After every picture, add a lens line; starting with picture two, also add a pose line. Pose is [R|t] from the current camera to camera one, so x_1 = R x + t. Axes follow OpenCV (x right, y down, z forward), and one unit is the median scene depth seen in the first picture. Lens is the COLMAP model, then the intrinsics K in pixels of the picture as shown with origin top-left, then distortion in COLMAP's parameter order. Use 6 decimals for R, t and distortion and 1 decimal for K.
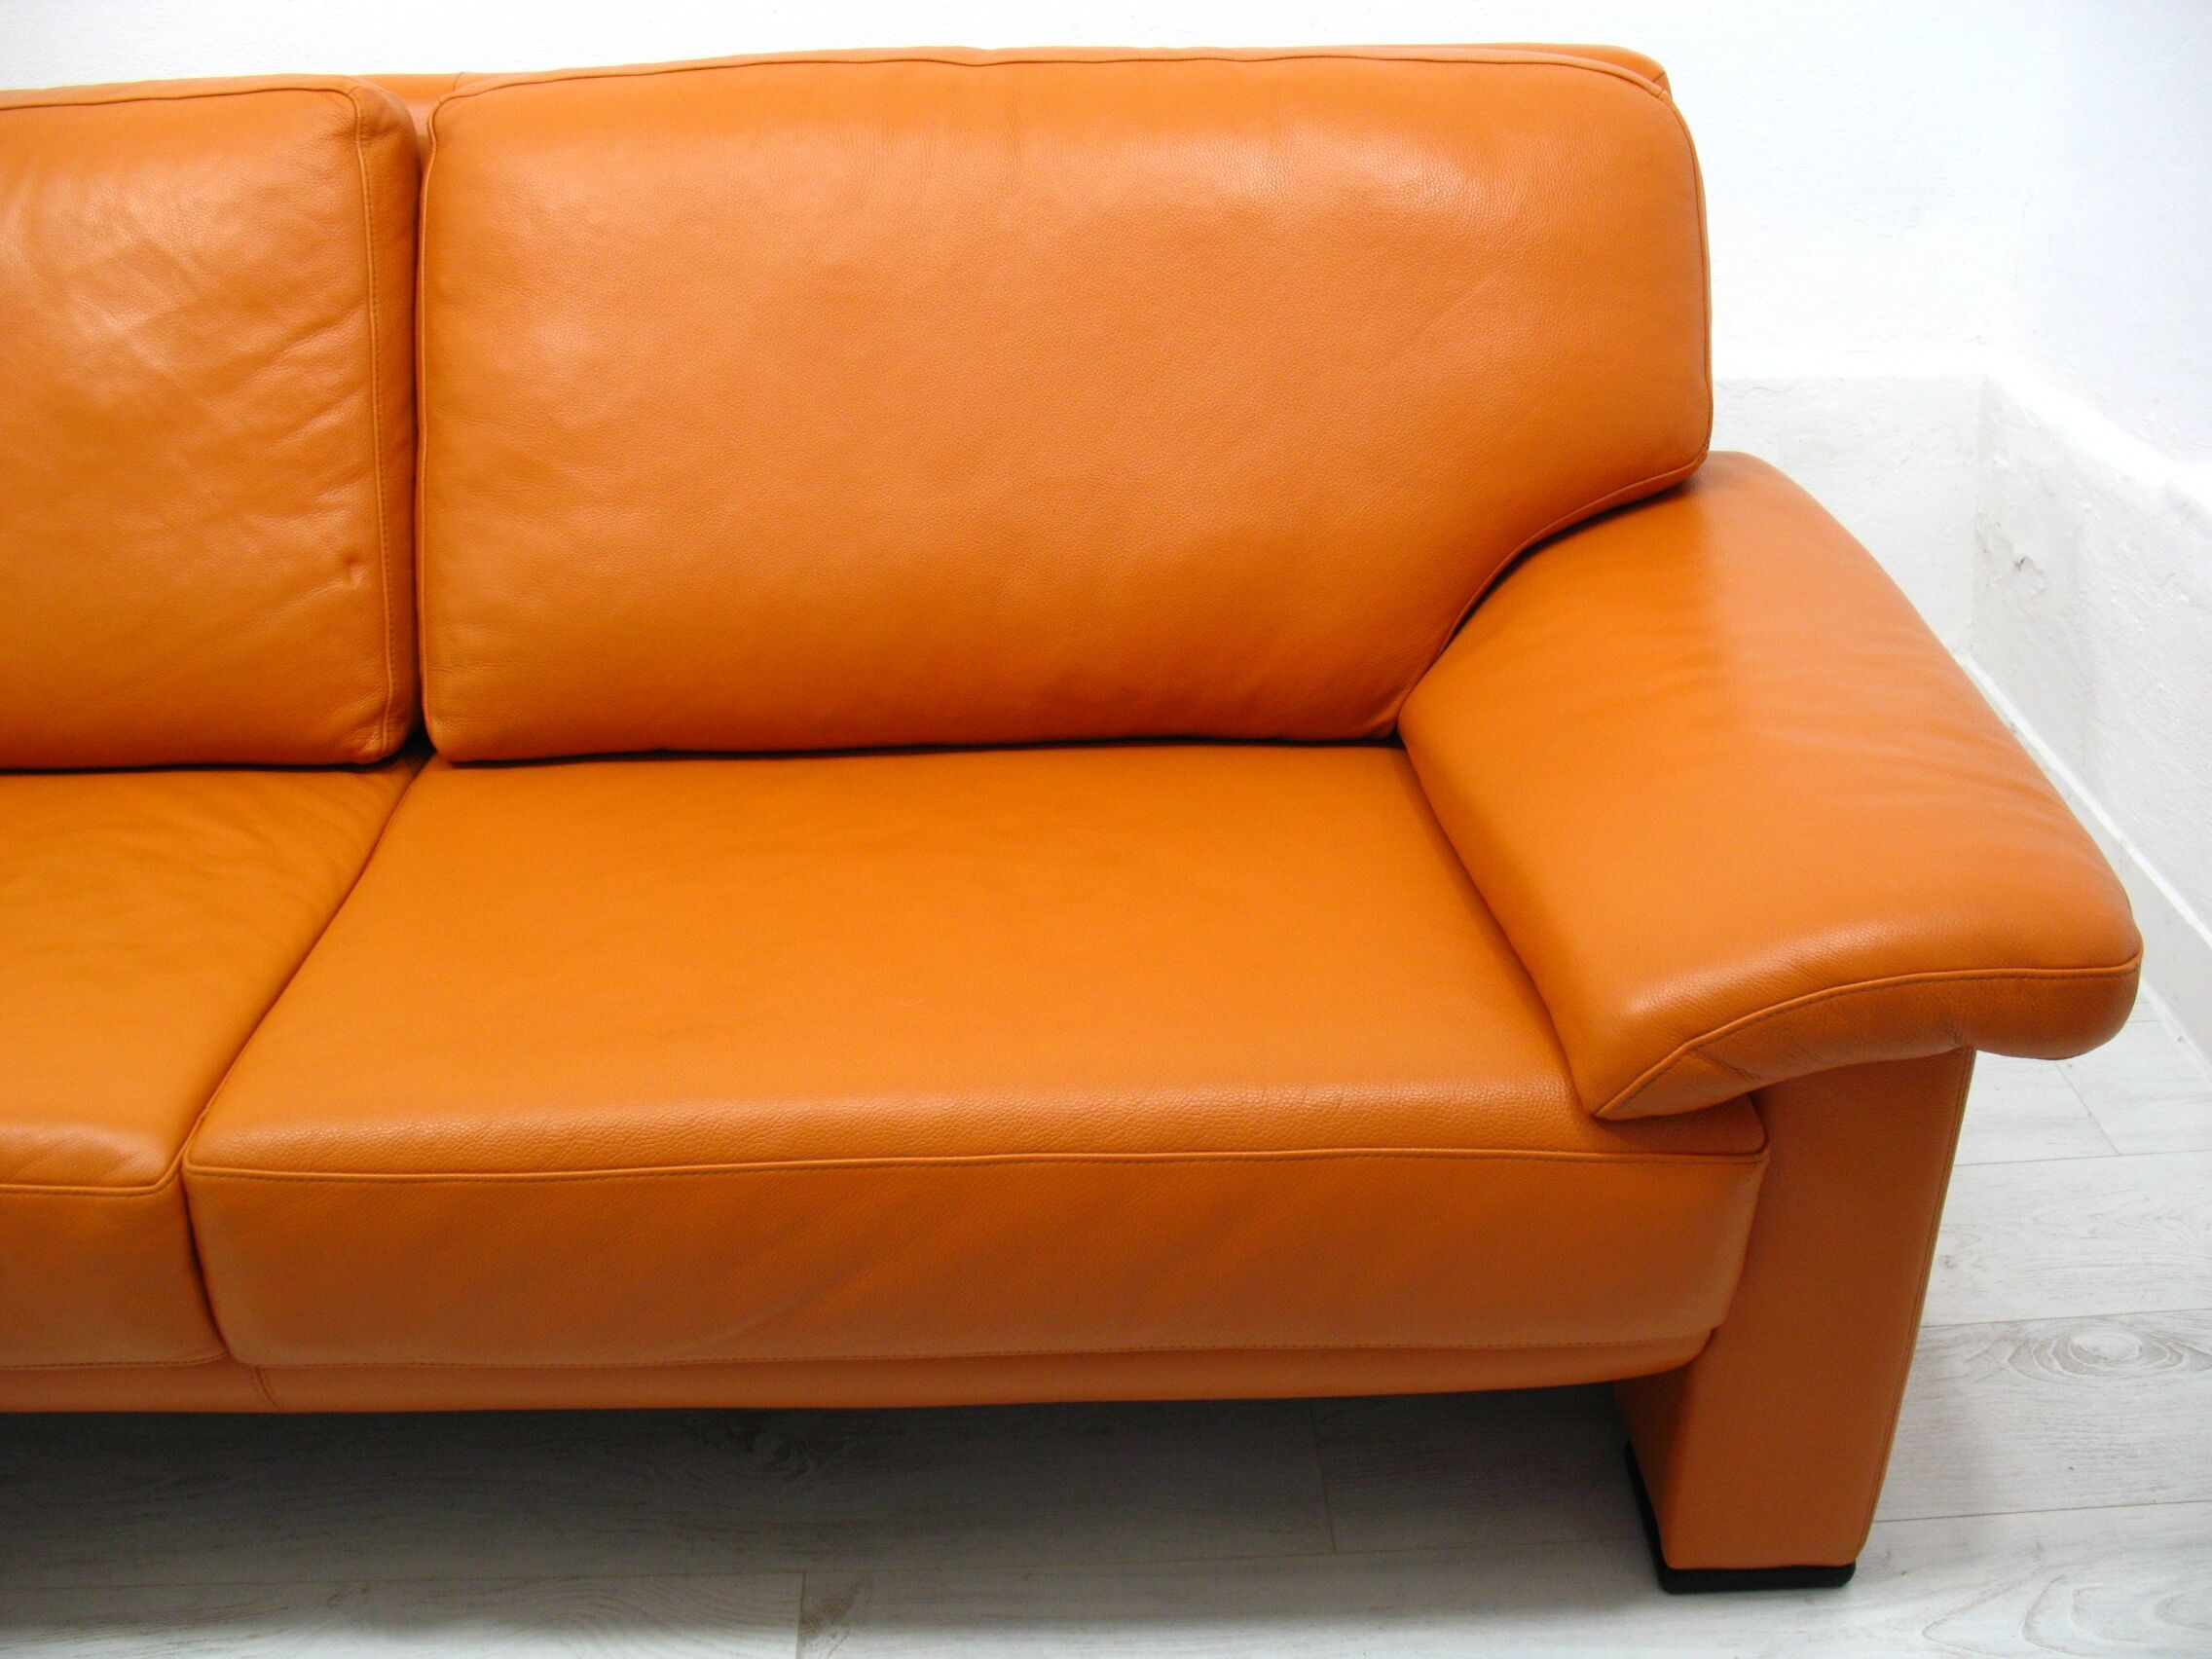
lens RADIAL K [[2286.6, 0, 1106.0], [0, 2286.6, 829.5], [0, 0, 1]] dist [-0.189372, 0.208321]
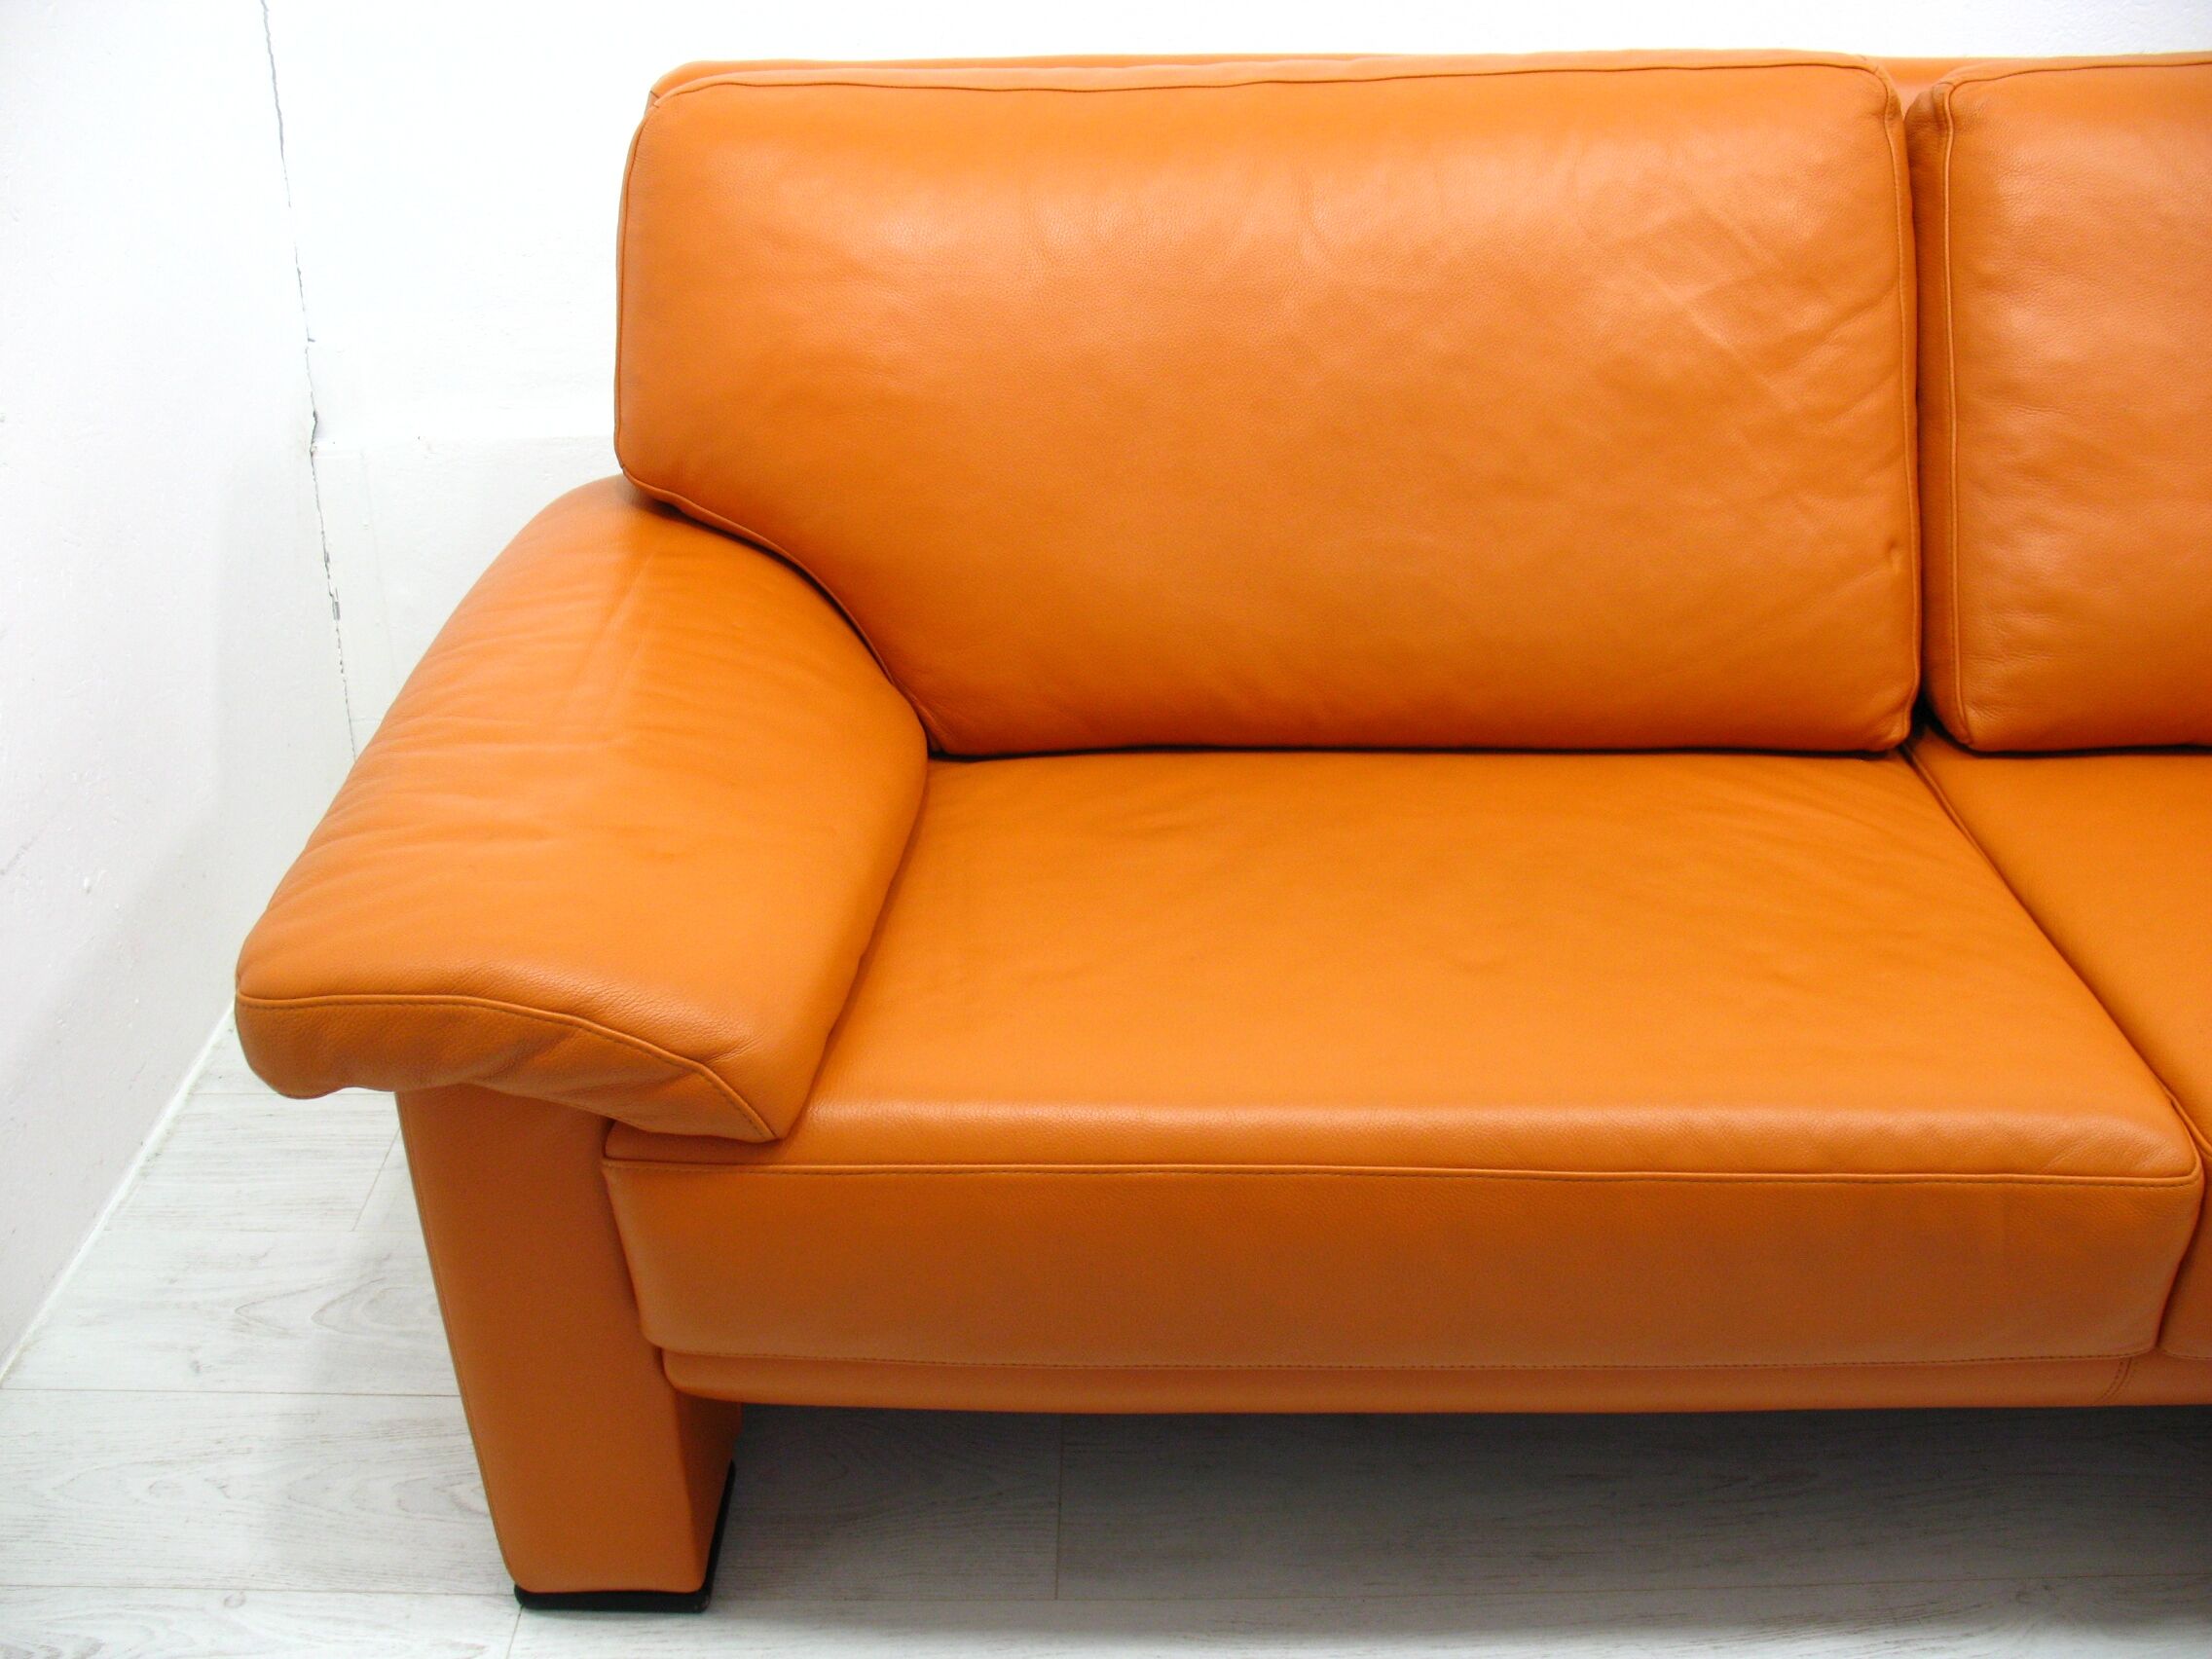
lens RADIAL K [[2286.6, 0, 1106.0], [0, 2286.6, 829.5], [0, 0, 1]] dist [-0.189372, 0.208321]
pose [[0.998865, 0.019645, -0.043379, -0.650567], [-0.019633, 0.999807, 0.000719, 0.011517], [0.043385, 0.000133, 0.999058, -0.000560]]
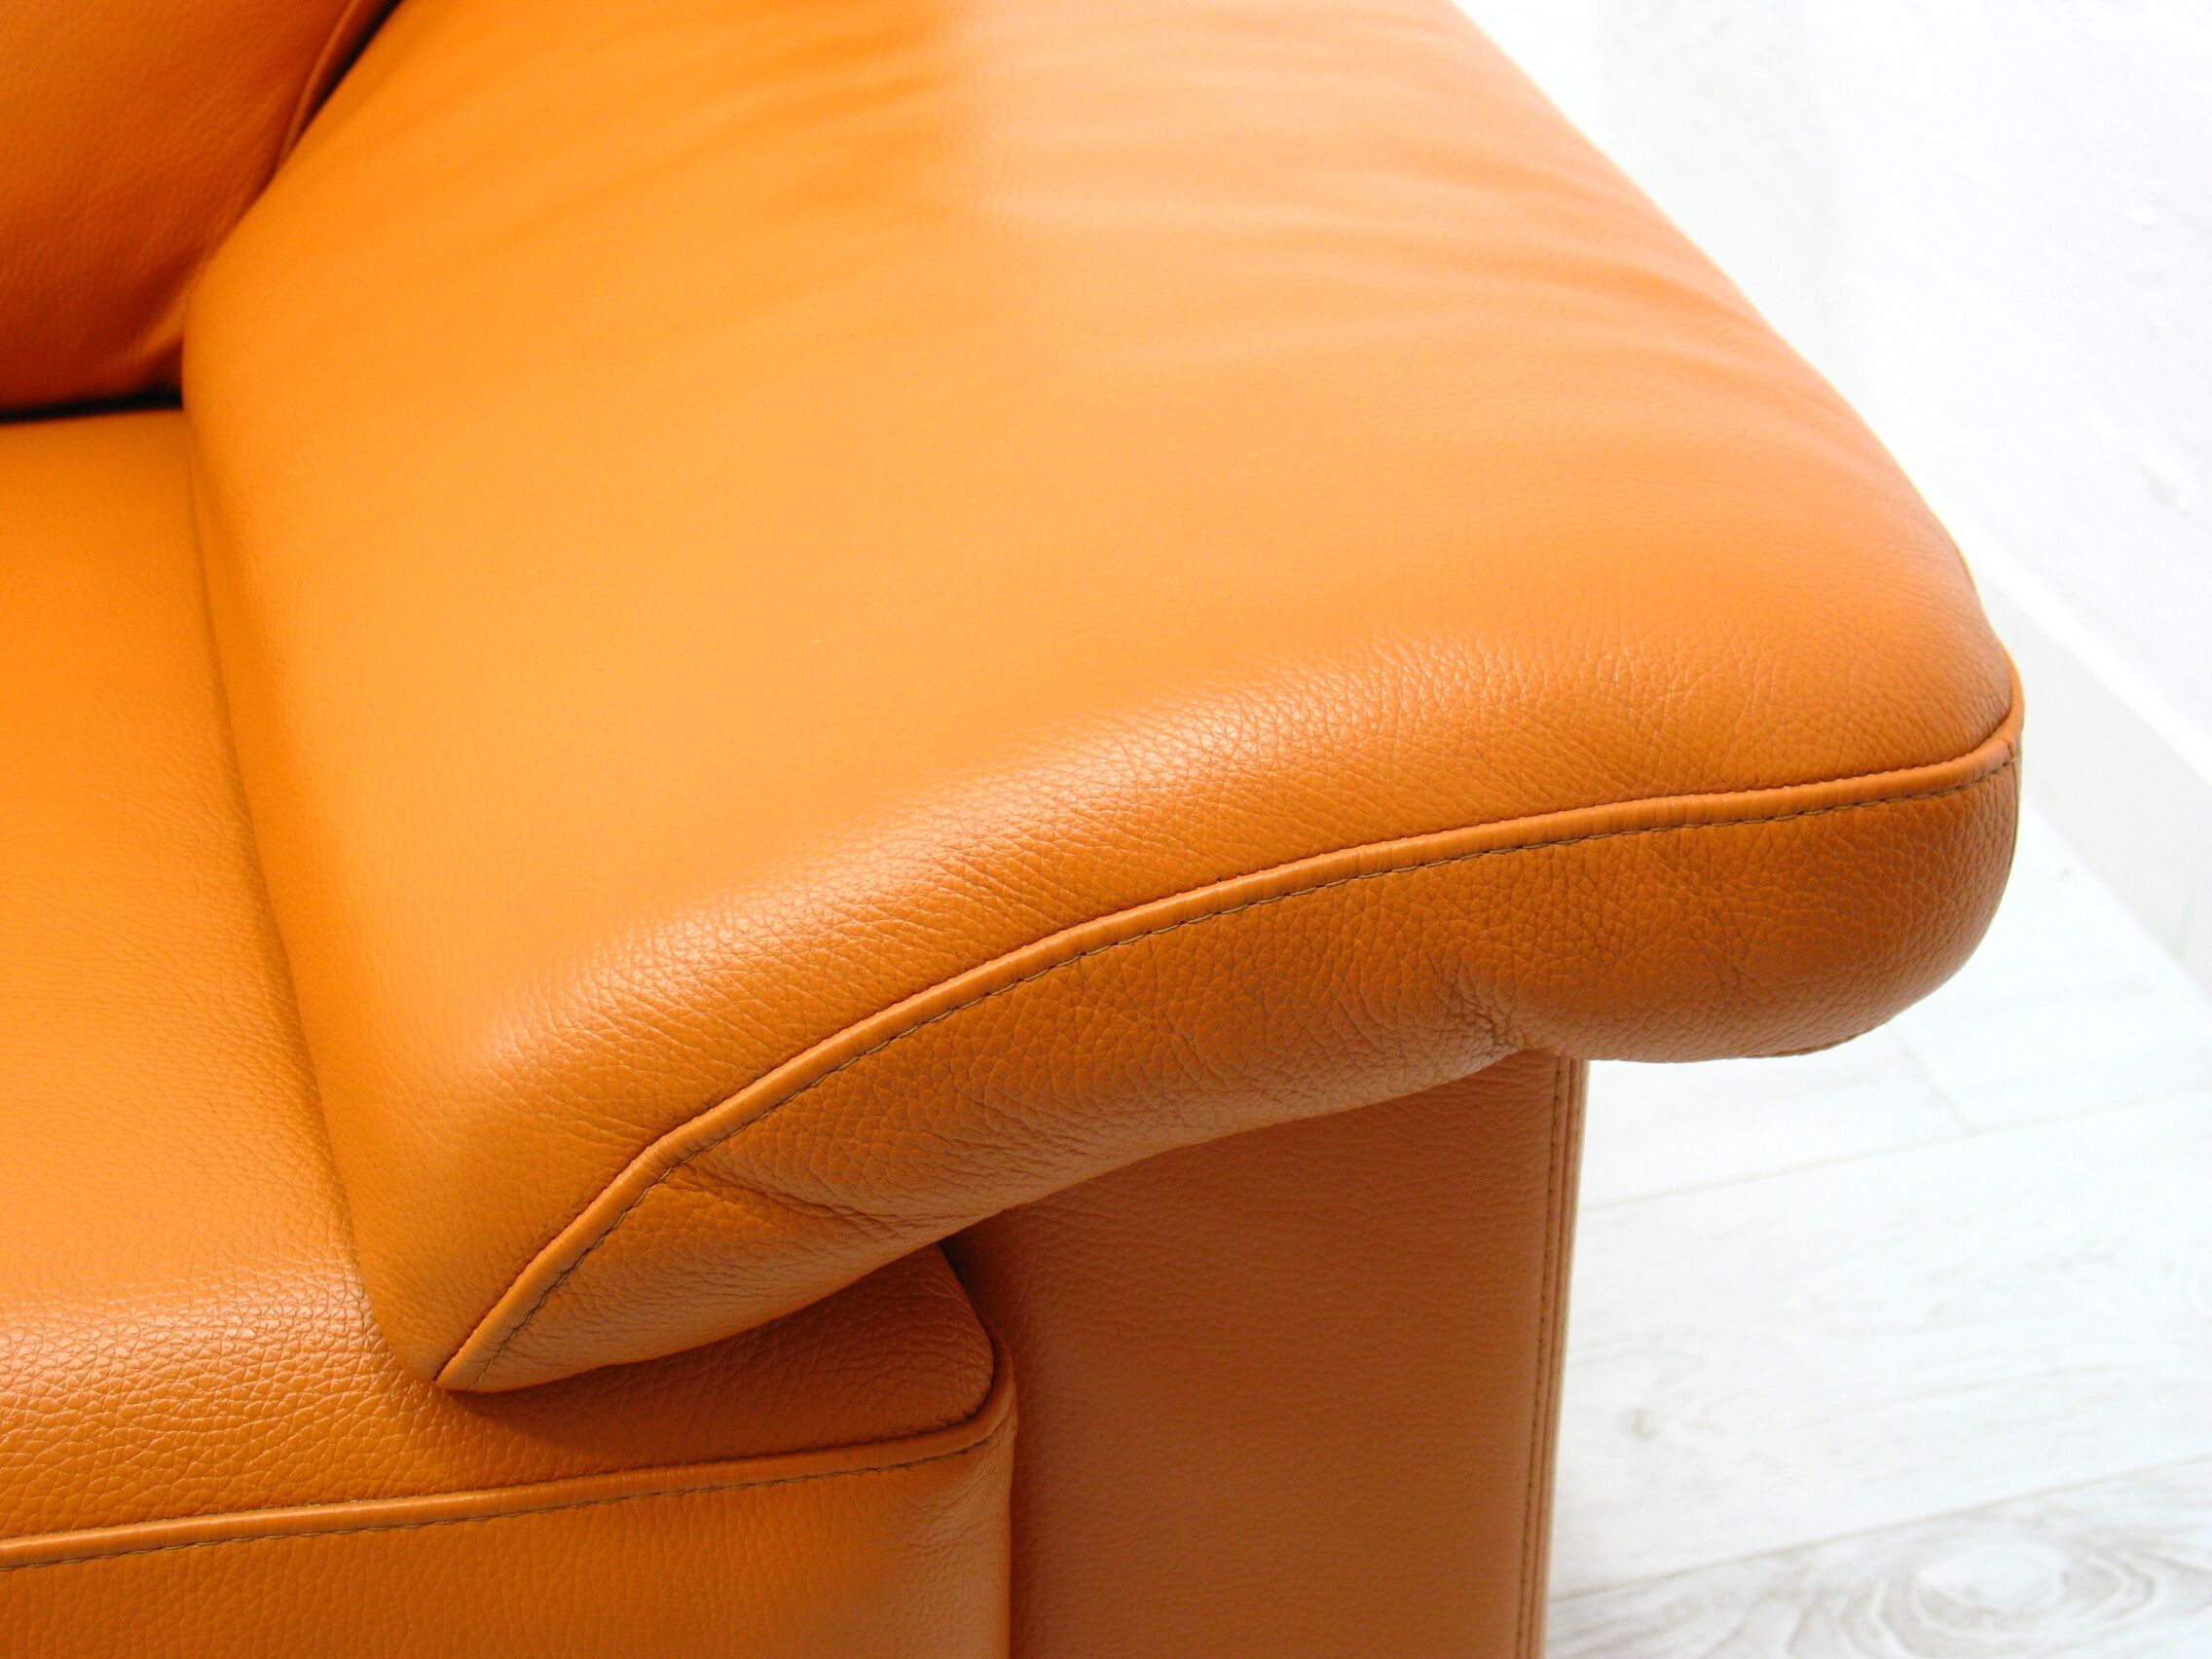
lens RADIAL K [[3316.6, 0, 1106.0], [0, 3316.6, 829.5], [0, 0, 1]] dist [-0.027164, 0.008051]
pose [[0.976221, -0.111646, 0.185817, 0.168314], [0.101916, 0.992912, 0.061145, 0.020386], [-0.191326, -0.040754, 0.980680, 0.378796]]
